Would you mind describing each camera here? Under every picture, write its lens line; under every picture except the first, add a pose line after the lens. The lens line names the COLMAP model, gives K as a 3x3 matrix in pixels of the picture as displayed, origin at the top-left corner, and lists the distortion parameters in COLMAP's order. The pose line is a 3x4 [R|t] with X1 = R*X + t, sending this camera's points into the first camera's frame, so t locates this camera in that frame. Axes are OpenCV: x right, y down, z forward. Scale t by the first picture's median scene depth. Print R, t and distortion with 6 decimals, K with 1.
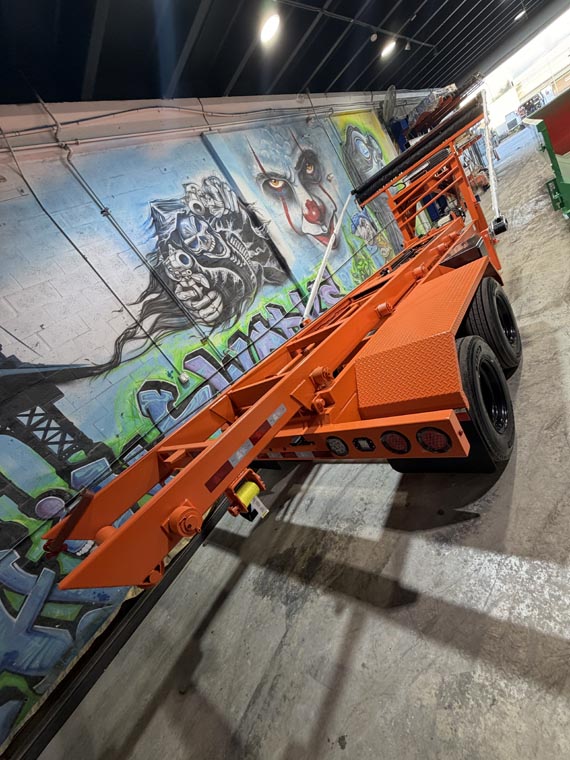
lens RADIAL K [[304.7, 0, 285.0], [0, 304.7, 380.0], [0, 0, 1]] dist [-0.000240, 0.000246]
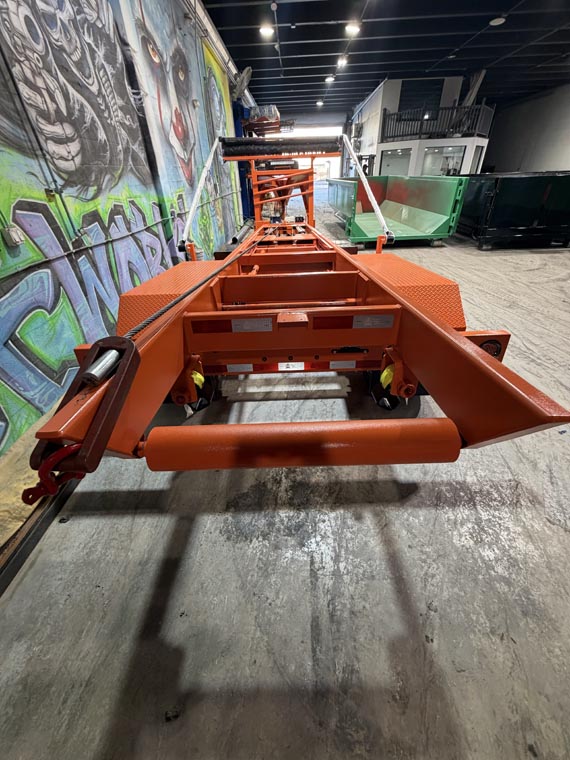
lens RADIAL K [[304.7, 0, 285.0], [0, 304.7, 380.0], [0, 0, 1]] dist [-0.000240, 0.000246]
pose [[0.662262, 0.142232, 0.735649, -0.354273], [-0.169203, 0.984845, -0.038088, 0.173034], [-0.729917, -0.099249, 0.676291, 0.242038]]
